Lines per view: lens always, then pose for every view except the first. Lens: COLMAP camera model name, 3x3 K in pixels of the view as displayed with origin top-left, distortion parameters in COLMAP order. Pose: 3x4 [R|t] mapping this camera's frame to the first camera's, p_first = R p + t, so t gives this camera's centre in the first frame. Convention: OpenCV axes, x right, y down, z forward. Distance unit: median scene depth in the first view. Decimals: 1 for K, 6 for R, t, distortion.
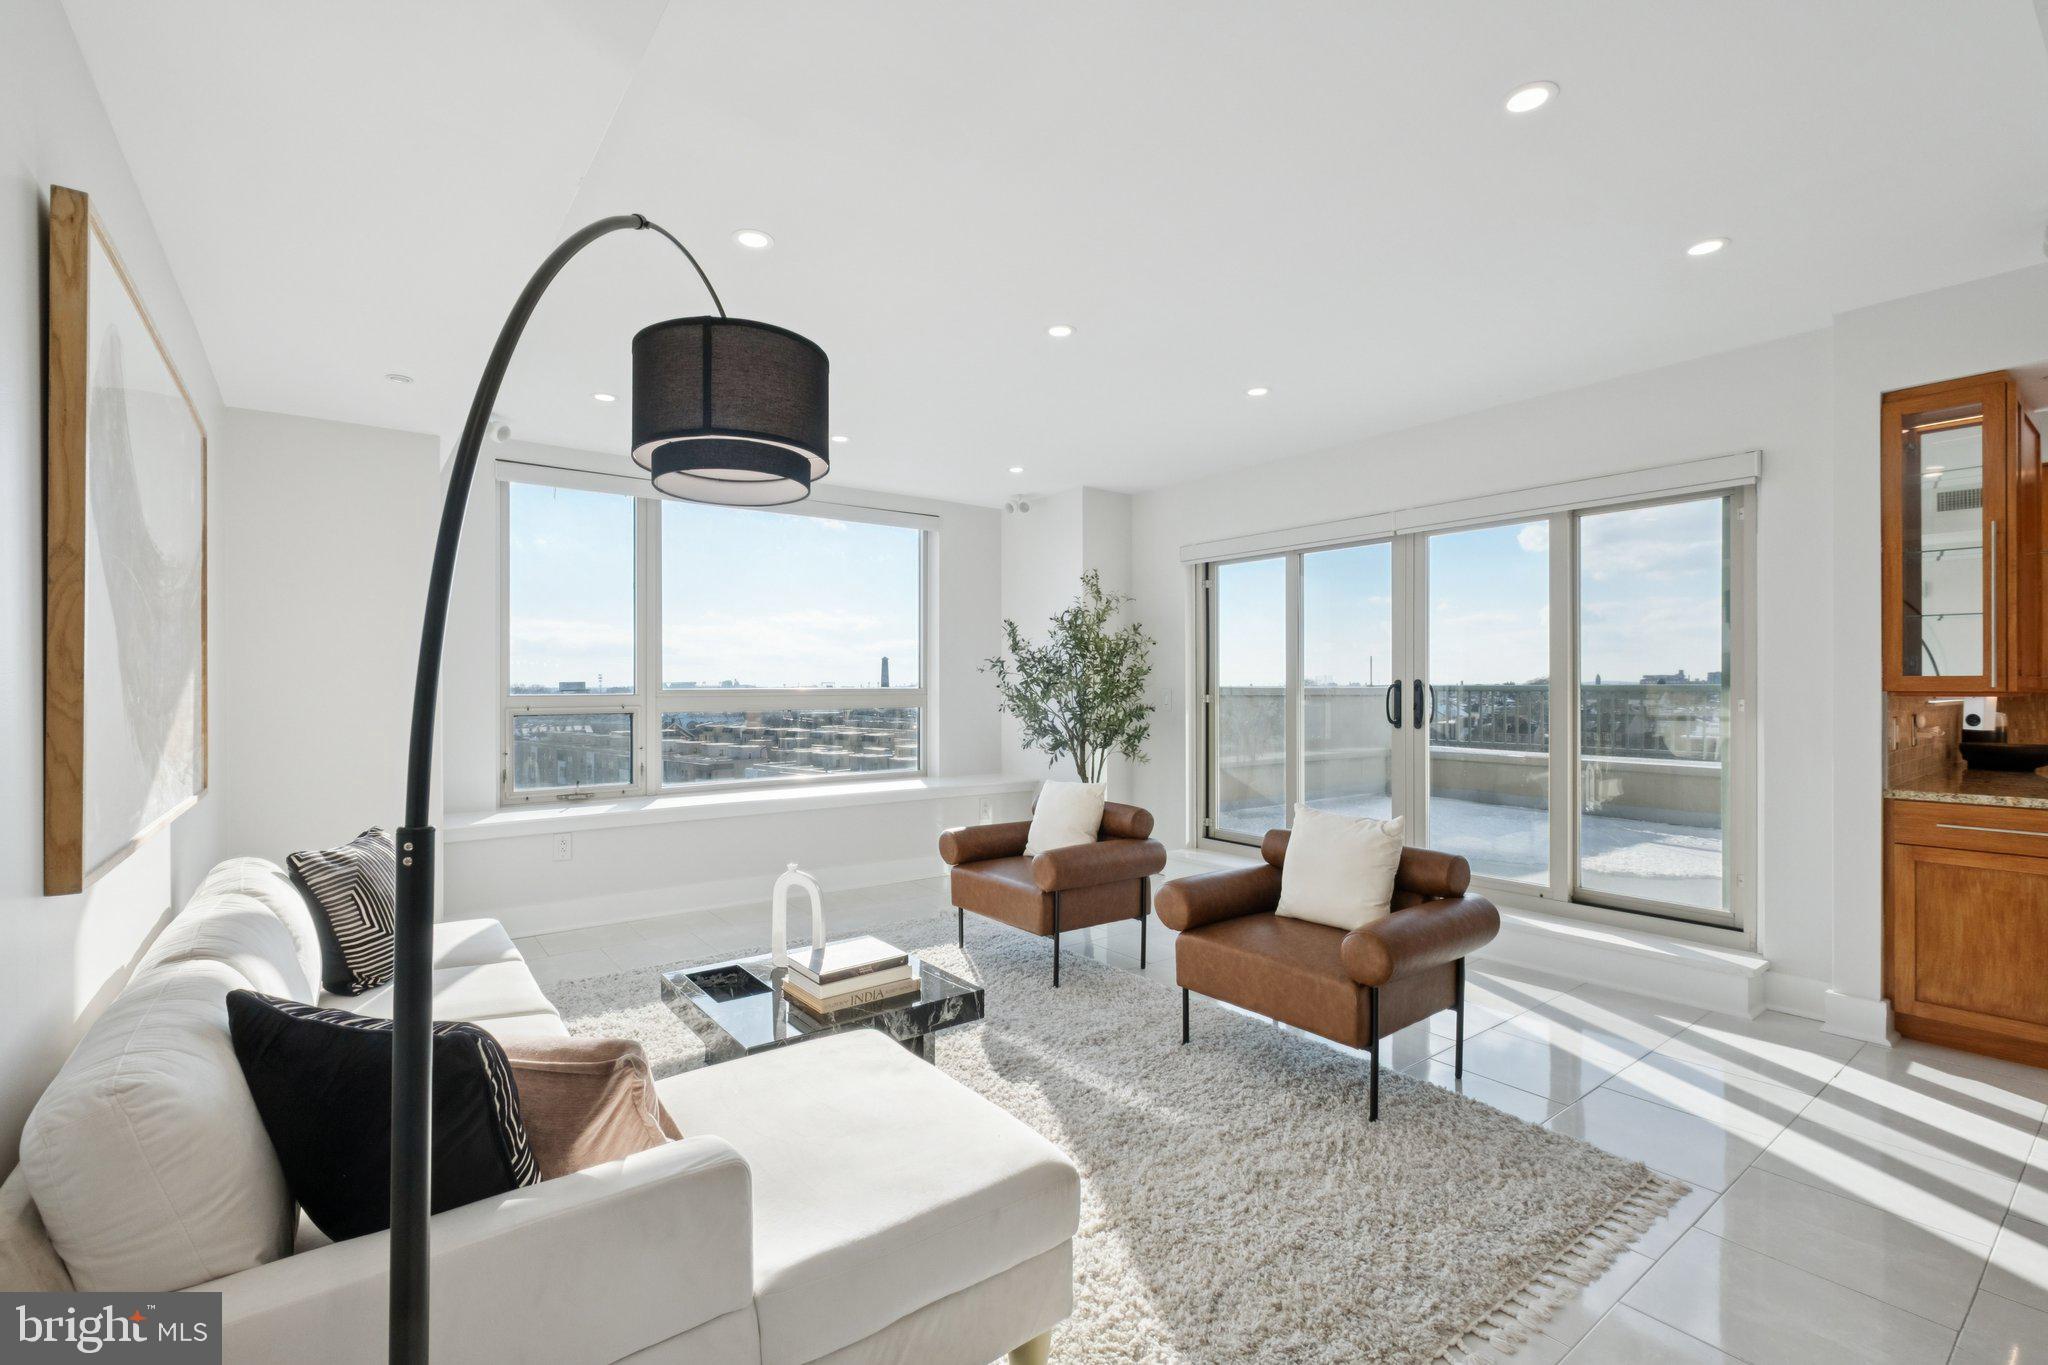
lens RADIAL K [[896.7, 0, 1024.0], [0, 896.7, 682.5], [0, 0, 1]] dist [-0.000847, -0.000070]
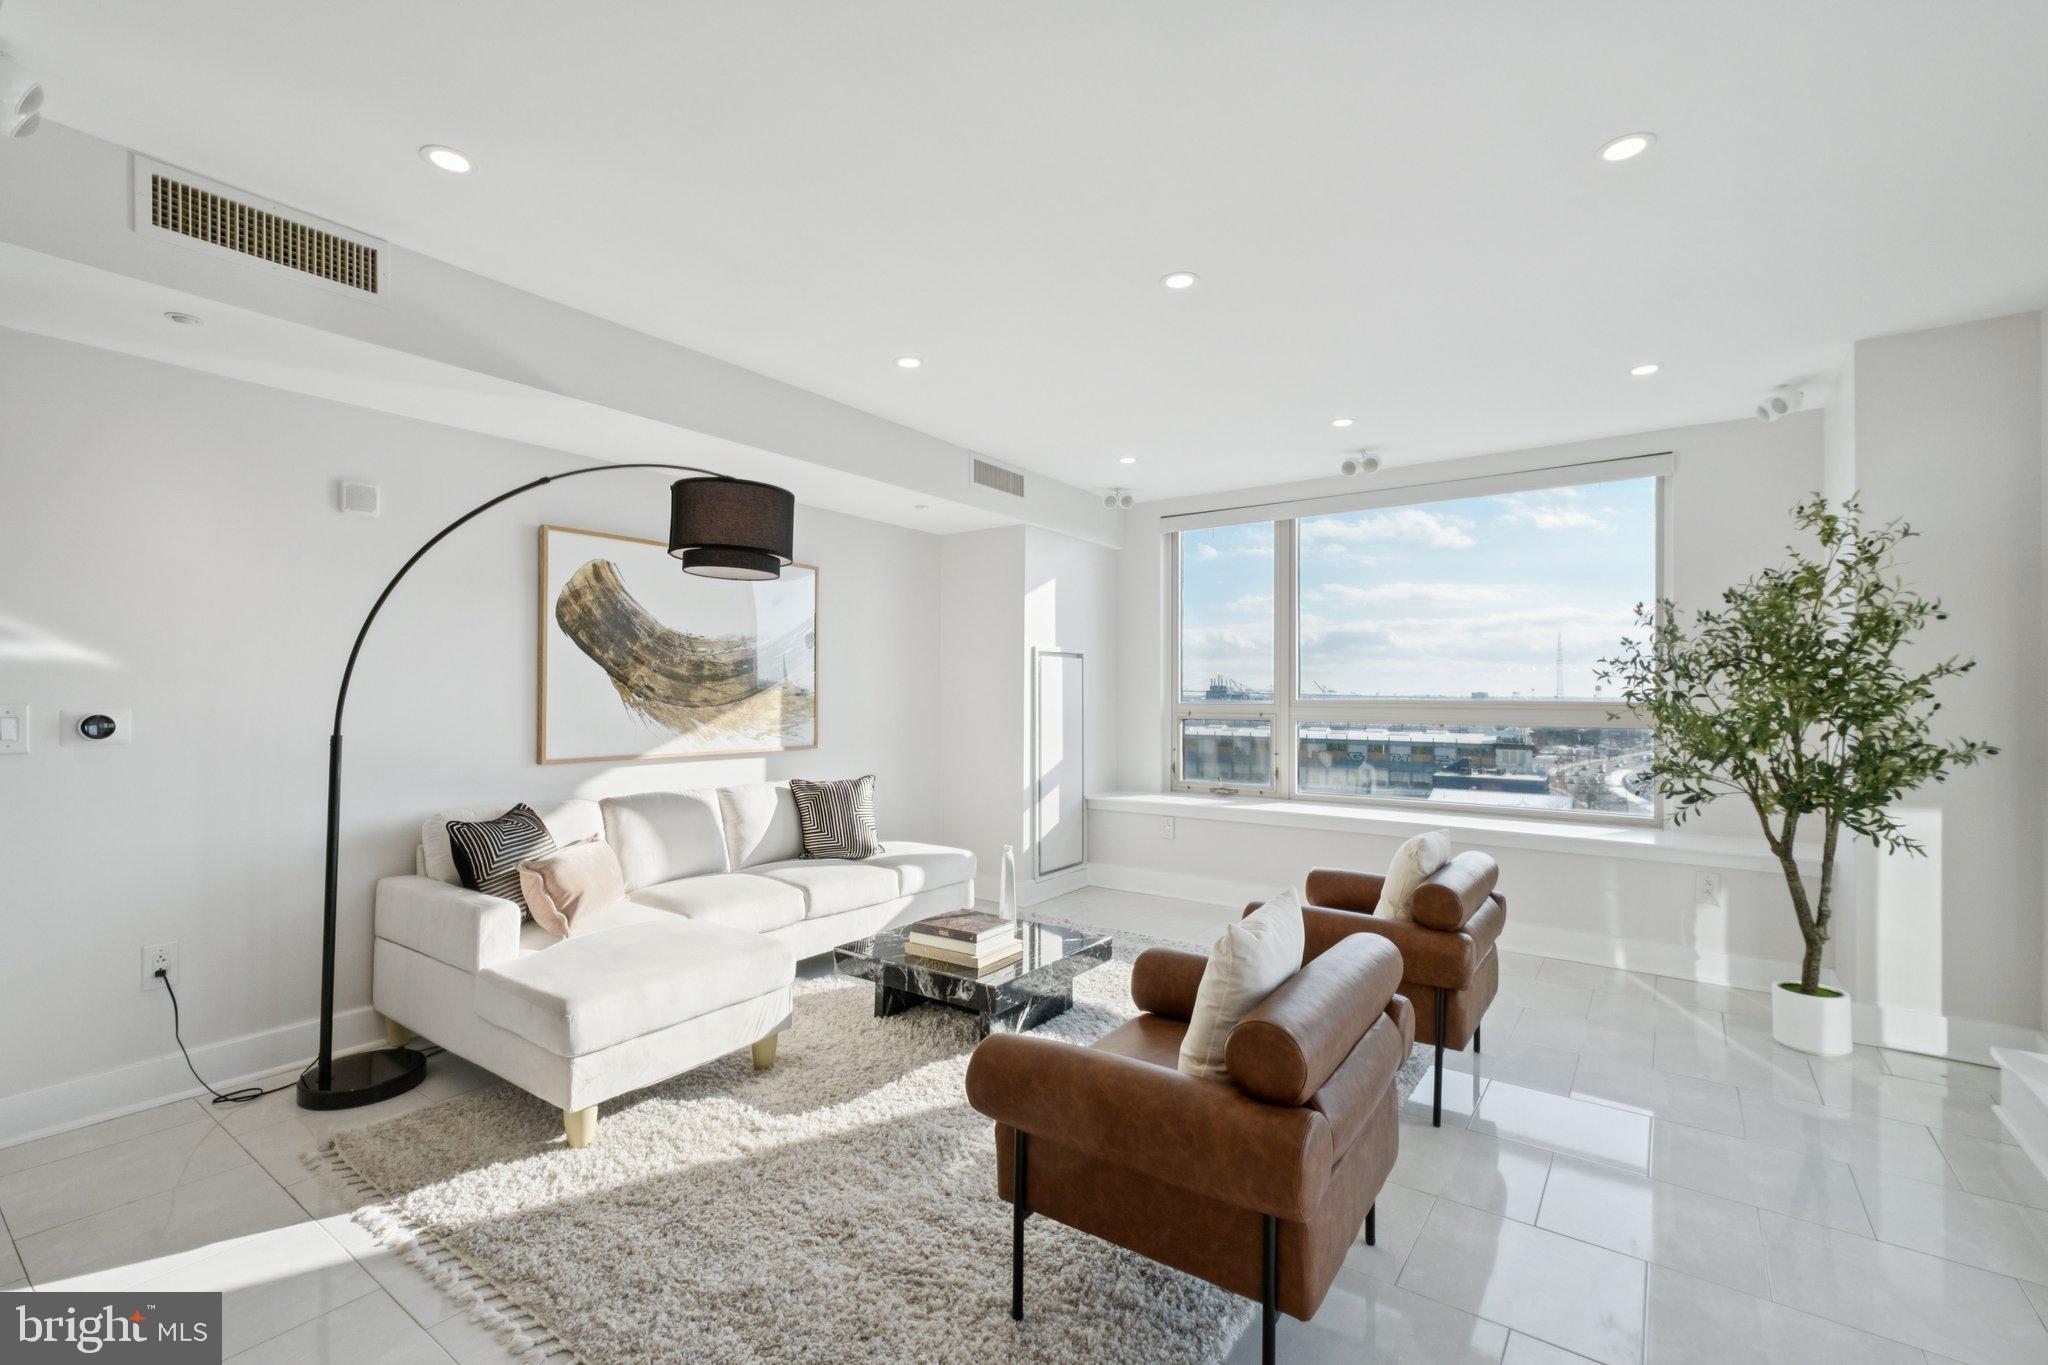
lens RADIAL K [[904.7, 0, 1018.3], [0, 904.7, 686.4], [0, 0, 1]] dist [0.012048, -0.000041]
pose [[0.275914, -0.005041, -0.961169, 0.601111], [-0.001307, 0.999983, -0.005620, -0.001298], [0.961181, 0.002807, 0.275903, 0.452100]]
